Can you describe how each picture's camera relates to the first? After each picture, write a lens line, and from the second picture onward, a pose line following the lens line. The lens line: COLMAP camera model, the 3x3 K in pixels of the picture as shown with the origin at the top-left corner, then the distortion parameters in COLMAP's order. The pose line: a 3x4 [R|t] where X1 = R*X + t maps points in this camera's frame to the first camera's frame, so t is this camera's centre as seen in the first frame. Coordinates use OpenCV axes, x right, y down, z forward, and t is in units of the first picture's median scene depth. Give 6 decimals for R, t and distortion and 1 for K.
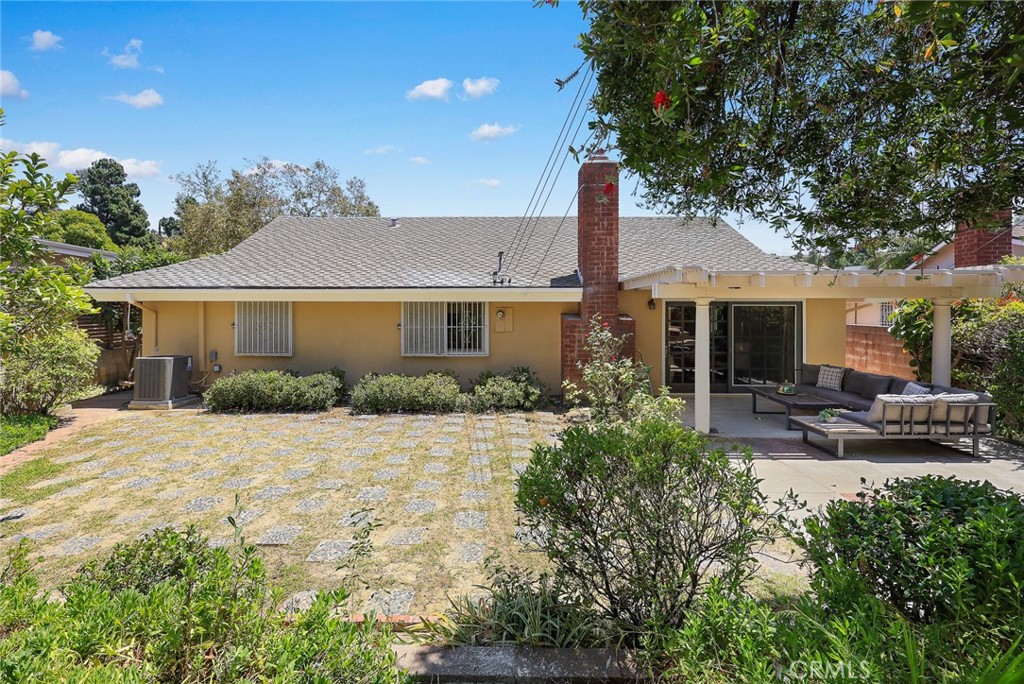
lens RADIAL K [[423.7, 0, 514.6], [0, 423.7, 305.1], [0, 0, 1]] dist [0.001201, 0.000062]
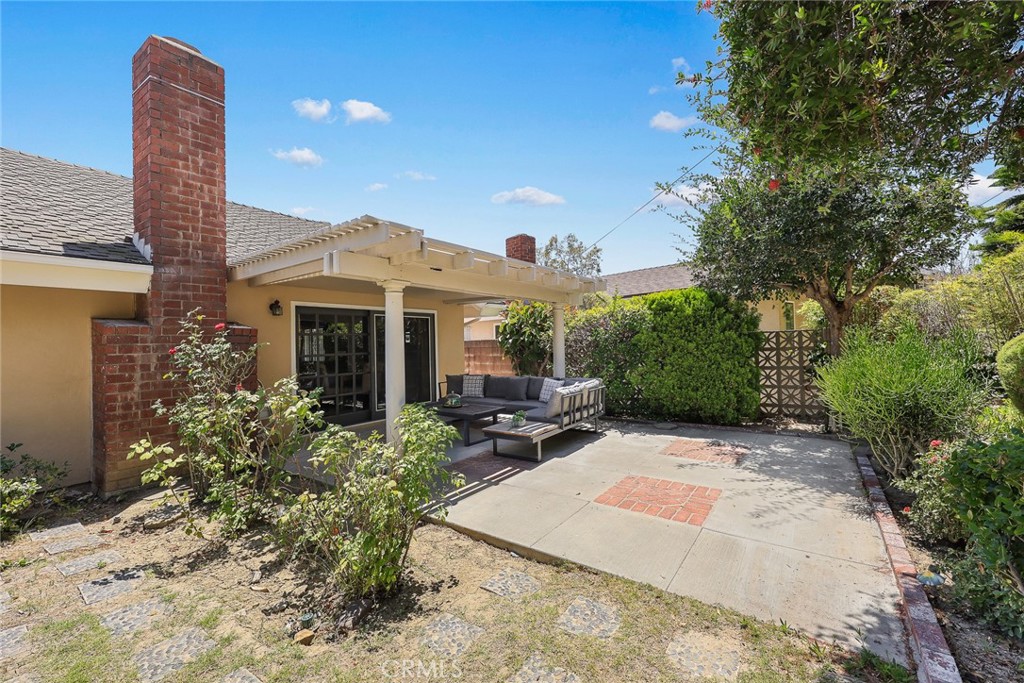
lens RADIAL K [[414.5, 0, 495.3], [0, 414.5, 338.6], [0, 0, 1]] dist [0.000149, 0.000072]
pose [[0.585335, -0.002705, 0.810787, -0.009607], [0.021452, 0.999696, -0.012152, 0.065446], [-0.810508, 0.024506, 0.585215, 0.346630]]
